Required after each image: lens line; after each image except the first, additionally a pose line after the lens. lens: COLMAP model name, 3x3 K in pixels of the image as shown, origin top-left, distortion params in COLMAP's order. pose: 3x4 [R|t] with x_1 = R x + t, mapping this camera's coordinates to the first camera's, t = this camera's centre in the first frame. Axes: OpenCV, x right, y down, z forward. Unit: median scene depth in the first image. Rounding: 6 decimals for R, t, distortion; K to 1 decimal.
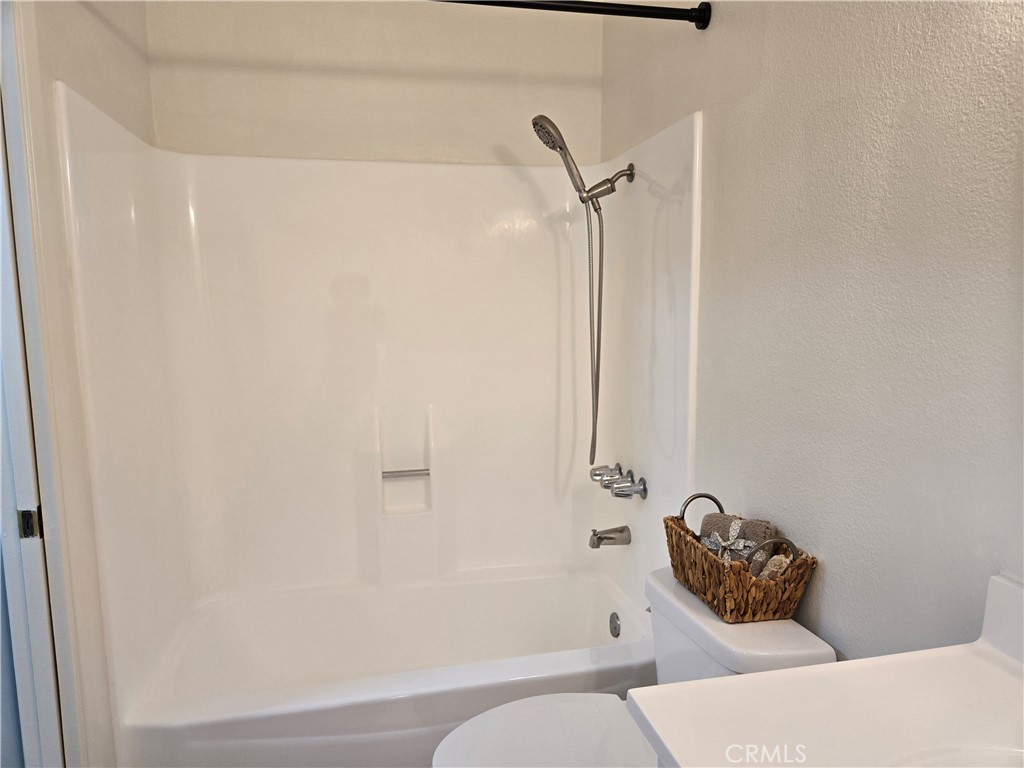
lens RADIAL K [[701.9, 0, 508.0], [0, 701.9, 382.7], [0, 0, 1]] dist [0.058918, -0.049017]
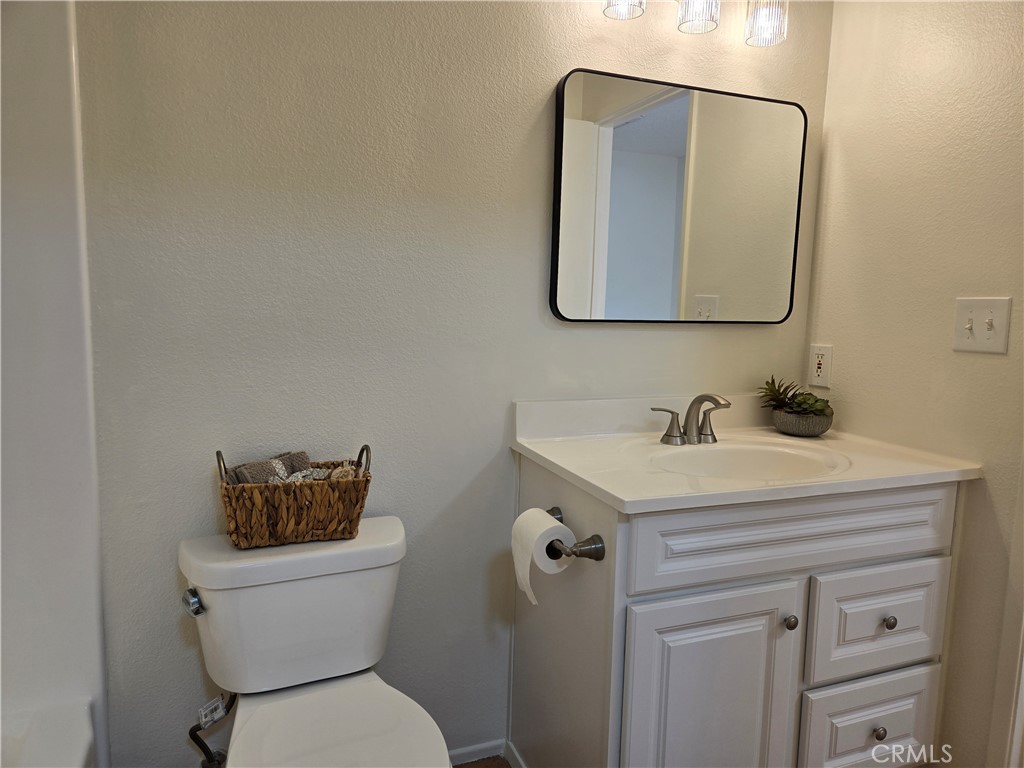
lens RADIAL K [[701.9, 0, 508.0], [0, 701.9, 382.7], [0, 0, 1]] dist [0.058918, -0.049017]
pose [[-0.168267, -0.113140, 0.979227, -0.713131], [0.087751, 0.987728, 0.129201, -0.008632], [-0.981828, 0.107668, -0.156274, 0.876586]]
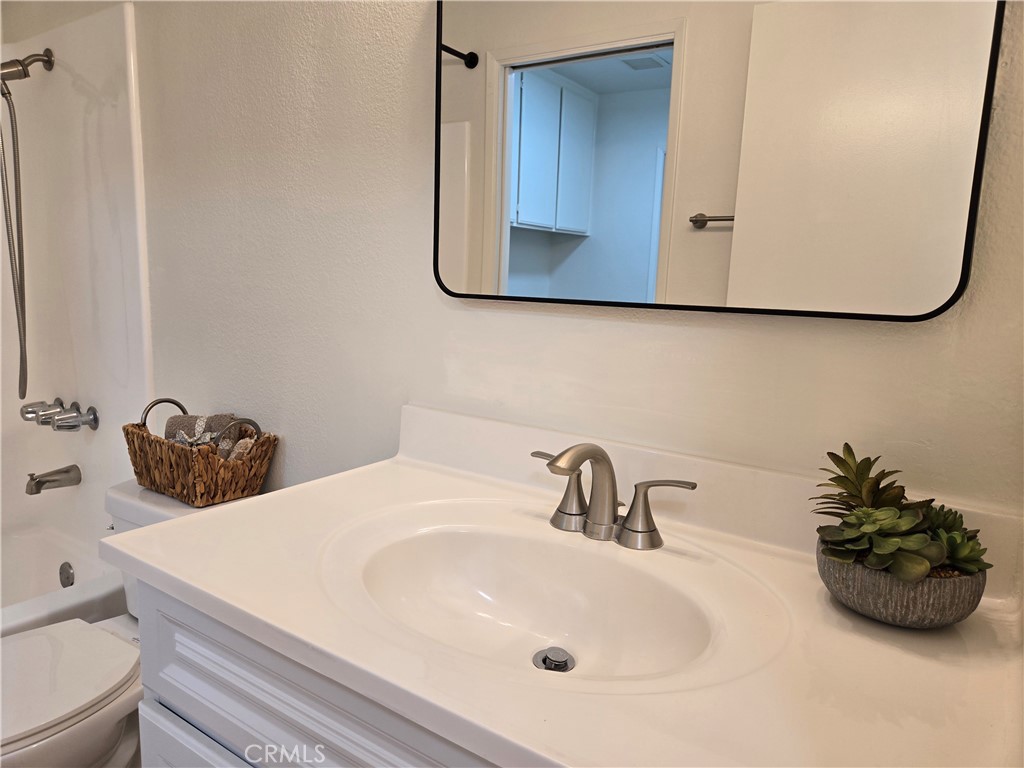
lens RADIAL K [[701.9, 0, 508.0], [0, 701.9, 382.7], [0, 0, 1]] dist [0.058918, -0.049017]
pose [[0.741300, -0.070168, 0.667496, -0.034436], [0.038424, 0.997326, 0.062168, 0.103905], [-0.670073, -0.020437, 0.742014, -0.070659]]
